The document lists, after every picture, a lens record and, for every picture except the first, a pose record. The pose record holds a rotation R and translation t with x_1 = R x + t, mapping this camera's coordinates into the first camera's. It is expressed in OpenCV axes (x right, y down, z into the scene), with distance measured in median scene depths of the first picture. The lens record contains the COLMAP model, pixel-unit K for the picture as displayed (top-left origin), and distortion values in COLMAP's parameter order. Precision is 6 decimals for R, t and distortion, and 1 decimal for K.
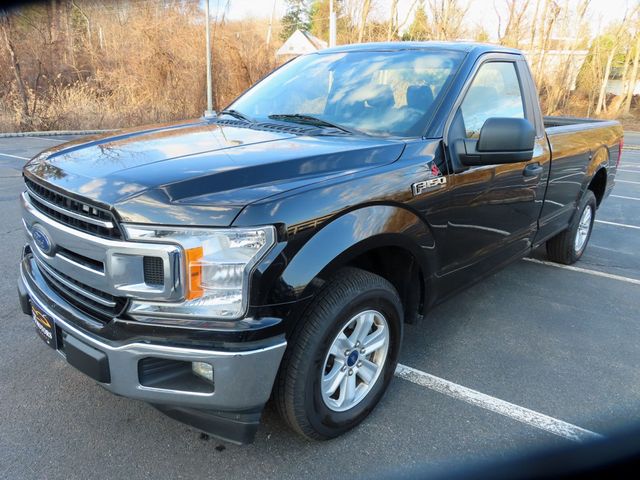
lens RADIAL K [[436.8, 0, 320.0], [0, 436.8, 240.0], [0, 0, 1]] dist [0.000492, 0.000498]
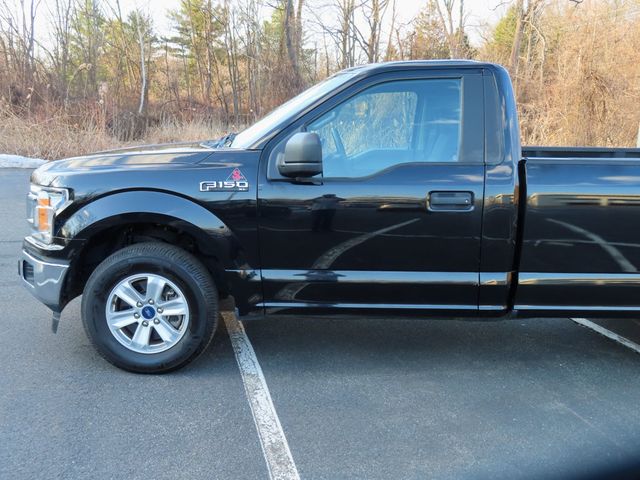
lens RADIAL K [[671.8, 0, 320.0], [0, 671.8, 240.0], [0, 0, 1]] dist [-0.002613, 0.004809]
pose [[0.701986, 0.111639, -0.703387, 1.439302], [-0.217106, 0.974174, -0.062056, 0.061845], [0.678293, 0.196272, 0.708093, -0.079170]]
